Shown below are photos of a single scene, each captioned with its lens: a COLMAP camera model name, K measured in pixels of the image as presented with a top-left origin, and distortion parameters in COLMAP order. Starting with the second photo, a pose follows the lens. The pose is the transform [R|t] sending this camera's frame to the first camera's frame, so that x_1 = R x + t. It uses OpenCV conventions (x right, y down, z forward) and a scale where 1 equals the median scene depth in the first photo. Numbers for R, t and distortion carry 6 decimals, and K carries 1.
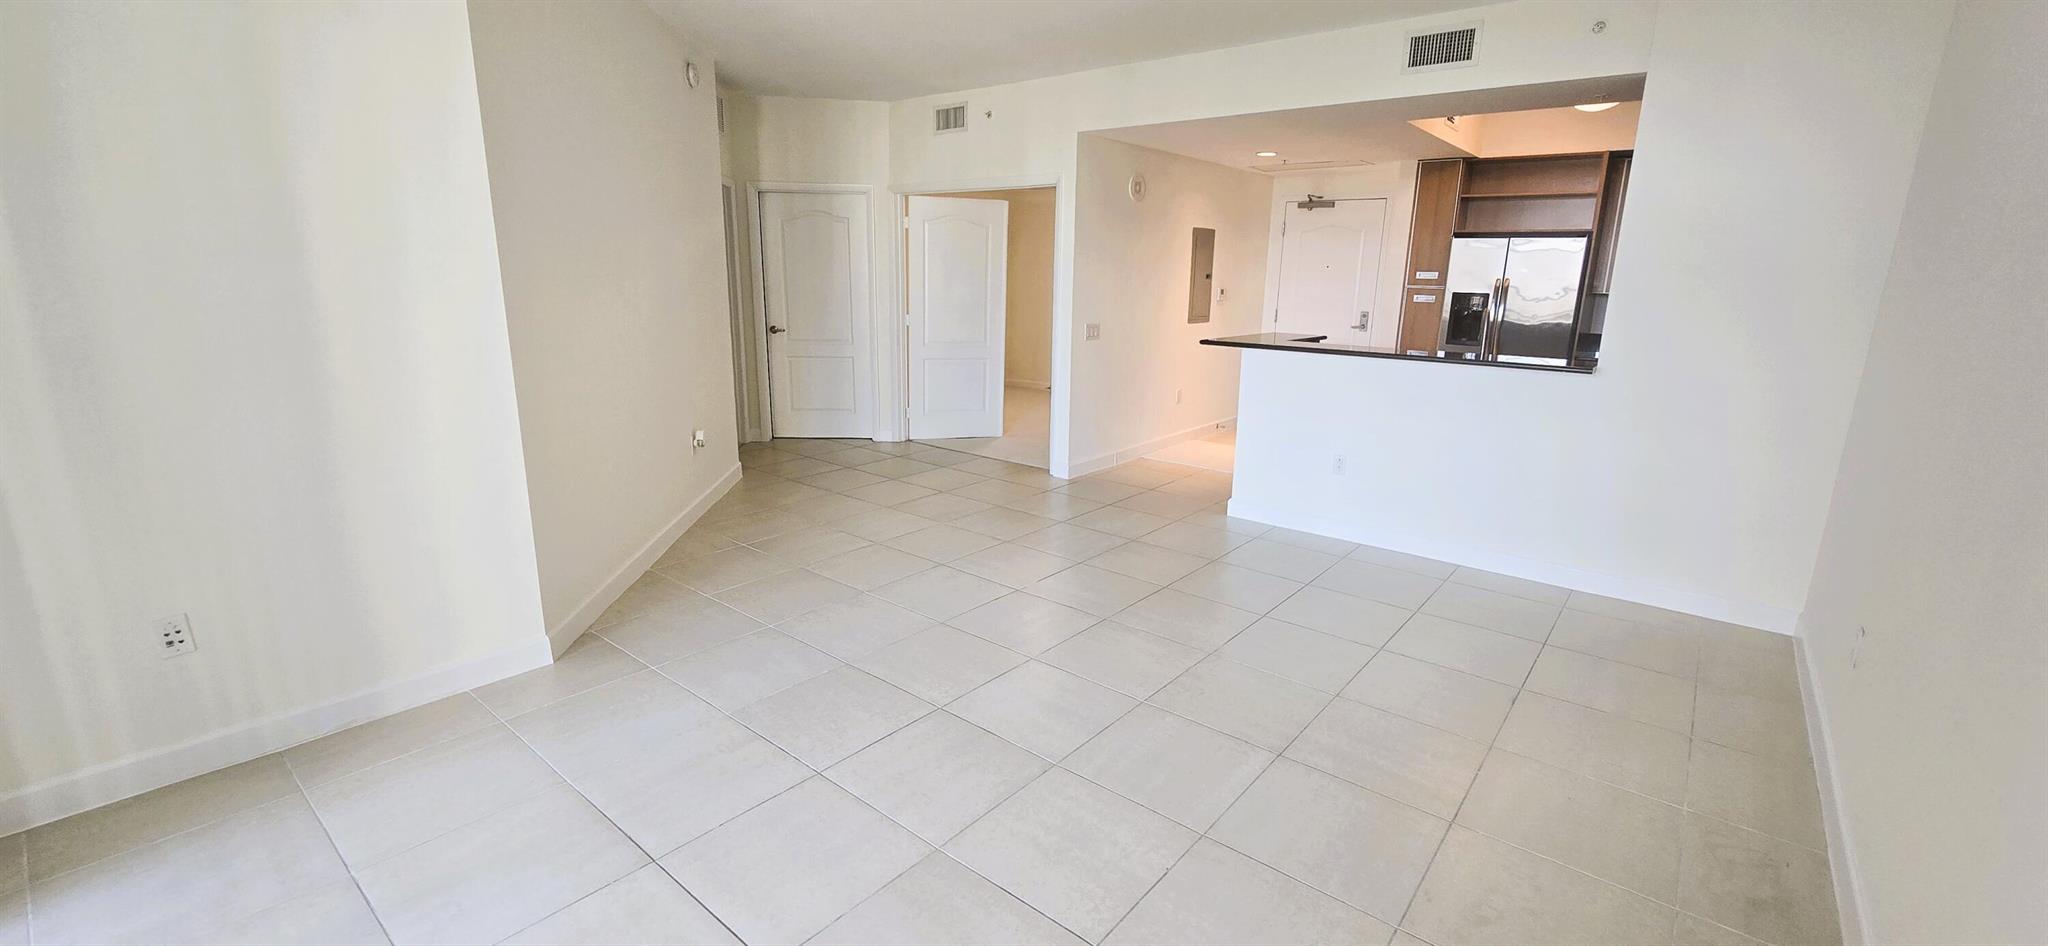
lens RADIAL K [[830.5, 0, 1057.3], [0, 830.5, 442.2], [0, 0, 1]] dist [0.000166, 0.000026]
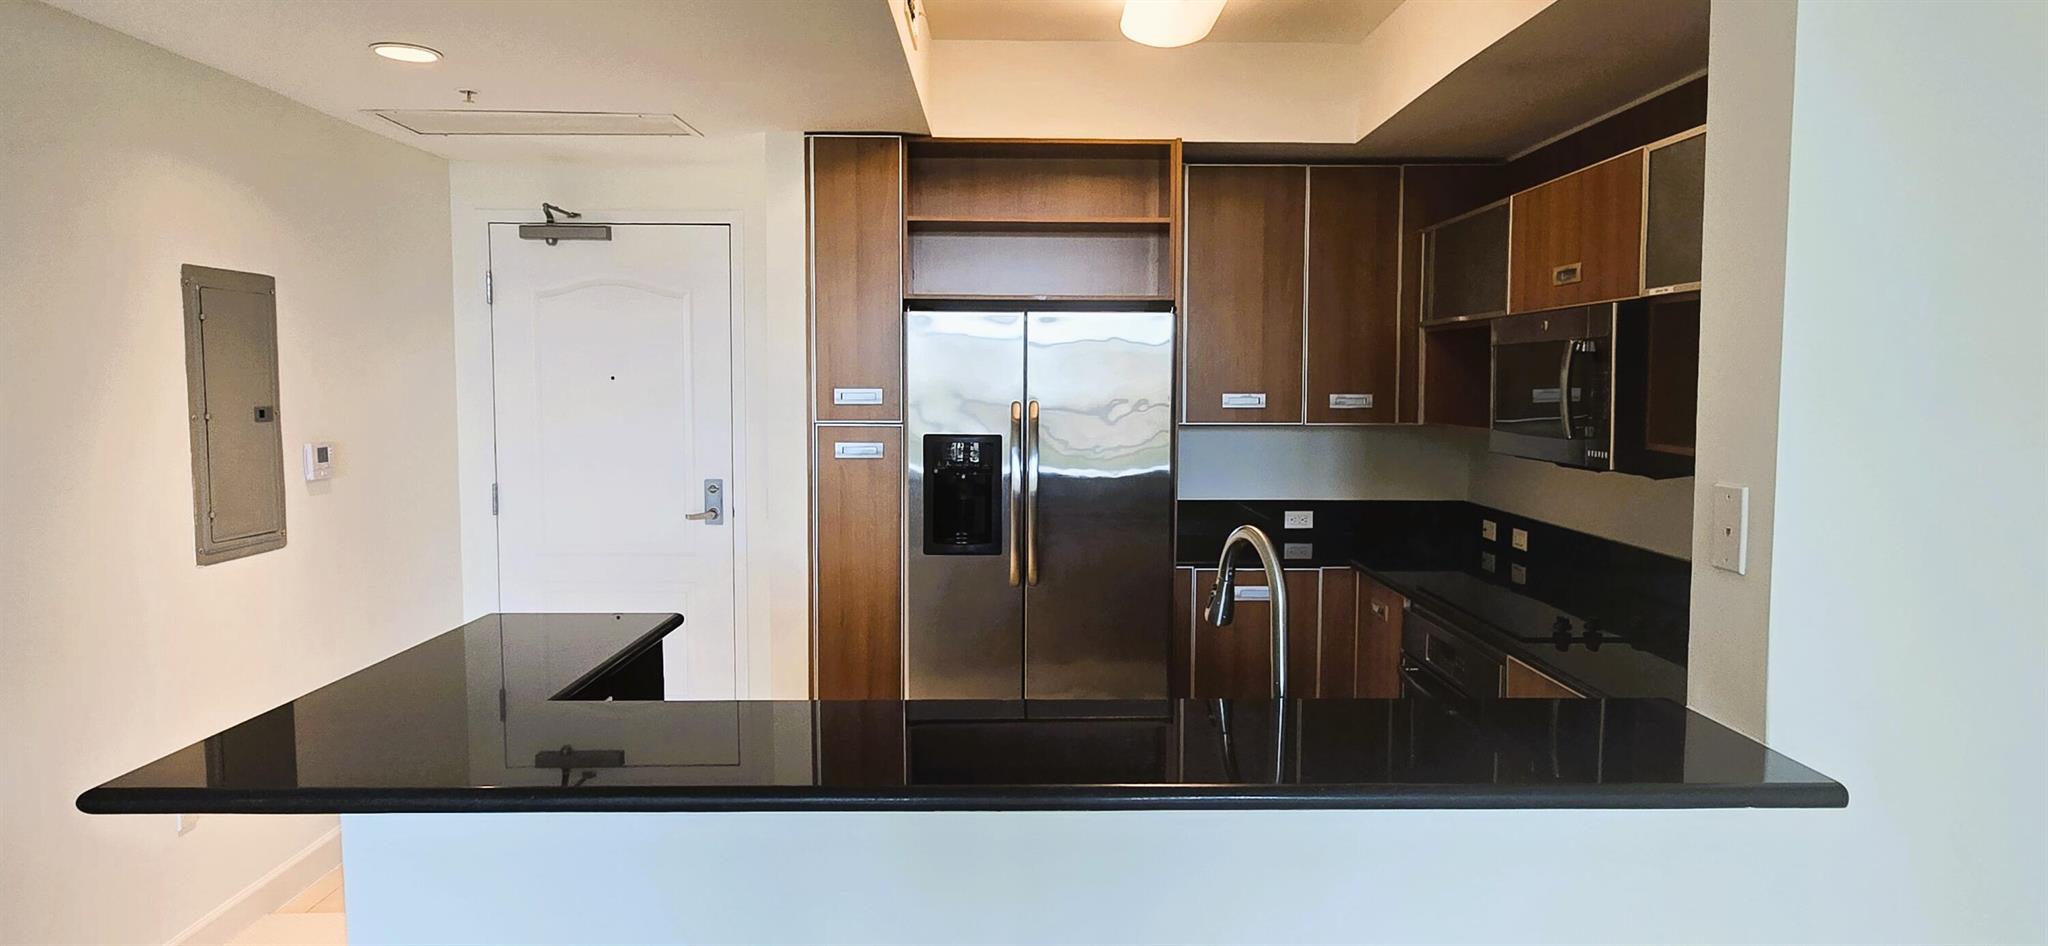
lens RADIAL K [[1171.2, 0, 1024.0], [0, 1171.2, 473.0], [0, 0, 1]] dist [0.021251, 0.000243]
pose [[0.777166, -0.071524, 0.625217, 0.129254], [0.143616, 0.987460, -0.065555, -0.108490], [-0.612688, 0.140738, 0.777693, 0.477620]]
